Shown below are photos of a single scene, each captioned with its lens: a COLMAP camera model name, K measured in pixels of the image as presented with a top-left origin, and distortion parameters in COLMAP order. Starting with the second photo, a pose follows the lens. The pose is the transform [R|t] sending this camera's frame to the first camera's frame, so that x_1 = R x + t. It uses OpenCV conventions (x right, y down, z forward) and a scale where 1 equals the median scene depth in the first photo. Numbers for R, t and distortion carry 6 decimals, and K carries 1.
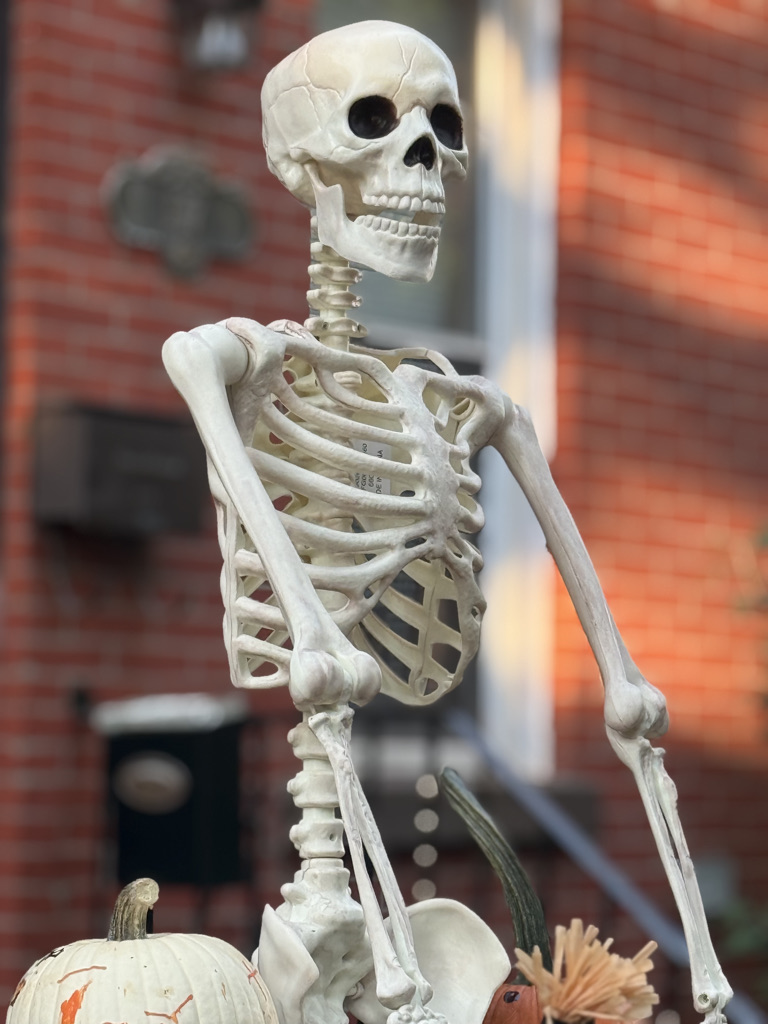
lens RADIAL K [[3203.6, 0, 384.0], [0, 3203.6, 512.0], [0, 0, 1]] dist [0.039790, 1.026452]
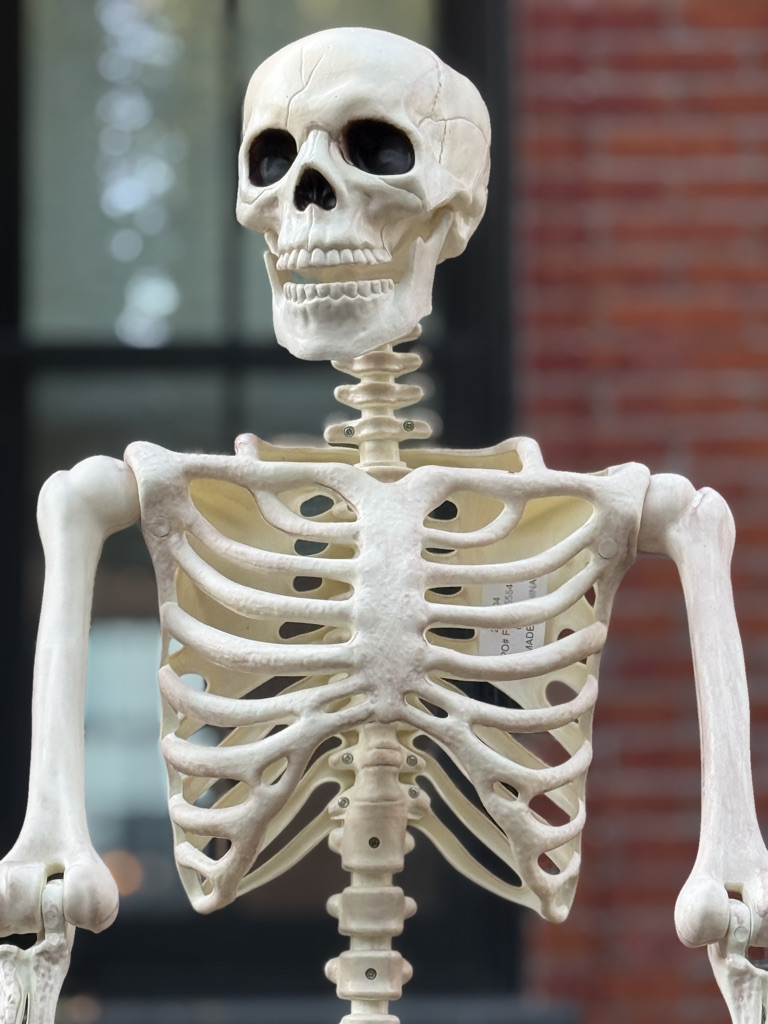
lens RADIAL K [[3124.9, 0, 384.0], [0, 3124.9, 512.0], [0, 0, 1]] dist [-0.015448, 2.085566]
pose [[0.683337, -0.131693, -0.718127, 0.542985], [0.081468, 0.991209, -0.104251, 0.041704], [0.725543, 0.012734, 0.688059, 0.504971]]
